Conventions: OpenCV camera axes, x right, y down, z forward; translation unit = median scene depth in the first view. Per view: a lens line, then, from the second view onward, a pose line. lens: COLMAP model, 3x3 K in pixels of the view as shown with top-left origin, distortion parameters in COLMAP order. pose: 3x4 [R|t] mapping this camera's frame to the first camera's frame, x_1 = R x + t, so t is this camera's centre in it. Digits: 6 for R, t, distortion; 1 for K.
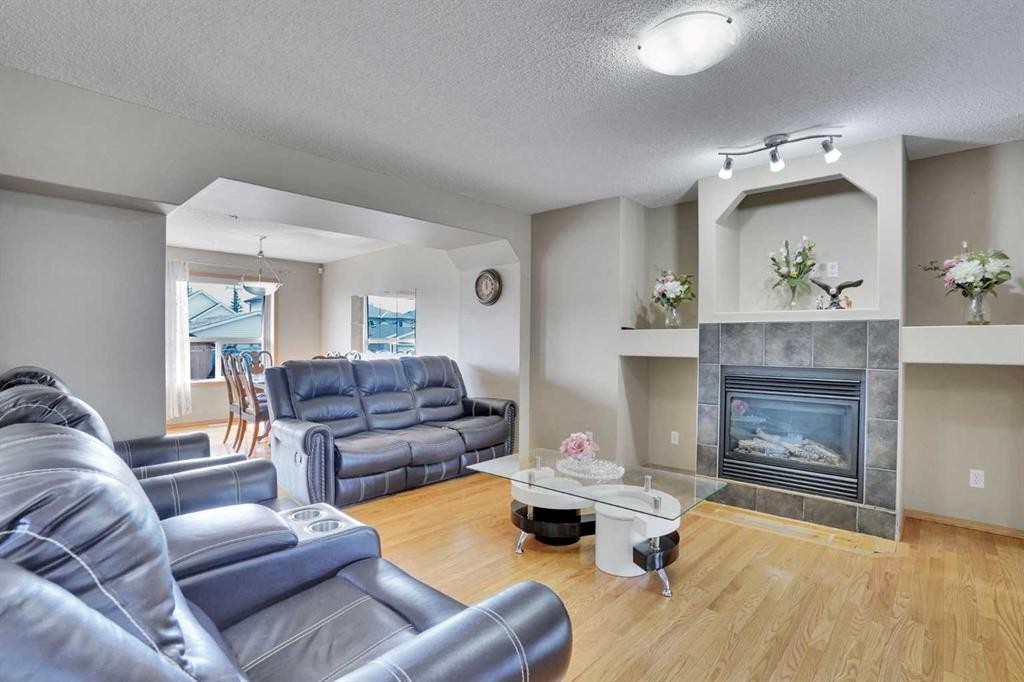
lens RADIAL K [[487.1, 0, 511.4], [0, 487.1, 347.7], [0, 0, 1]] dist [-0.038619, 0.000249]
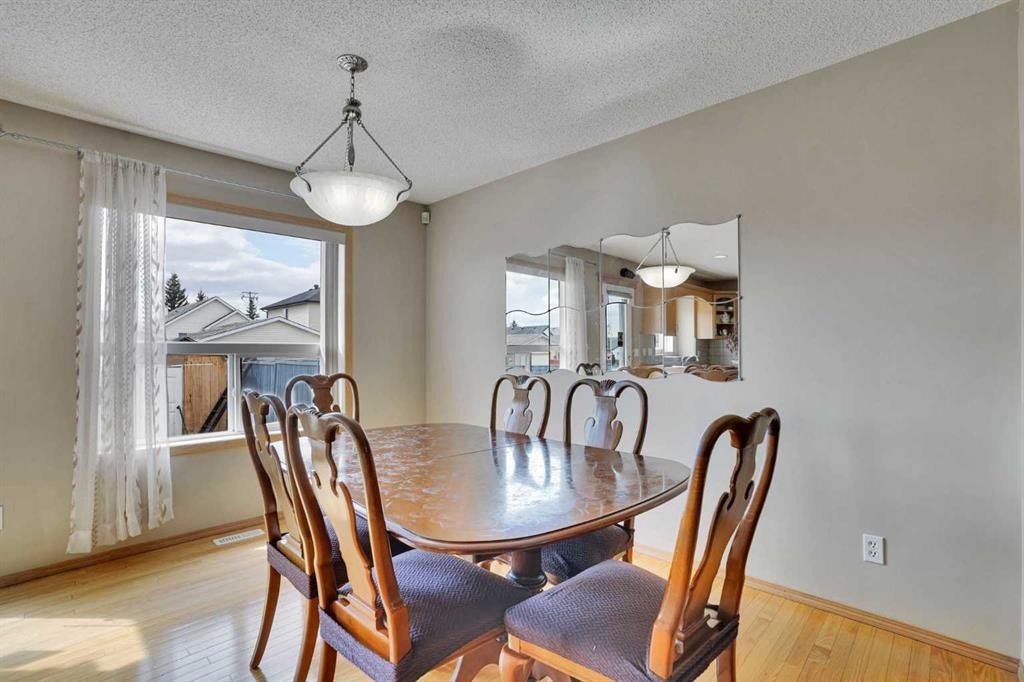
lens RADIAL K [[487.1, 0, 511.4], [0, 487.1, 347.7], [0, 0, 1]] dist [-0.038619, 0.000249]
pose [[0.999577, -0.014099, -0.025423, -0.341509], [0.013802, 0.999835, -0.011844, -0.006422], [0.025586, 0.011488, 0.999607, 0.561999]]
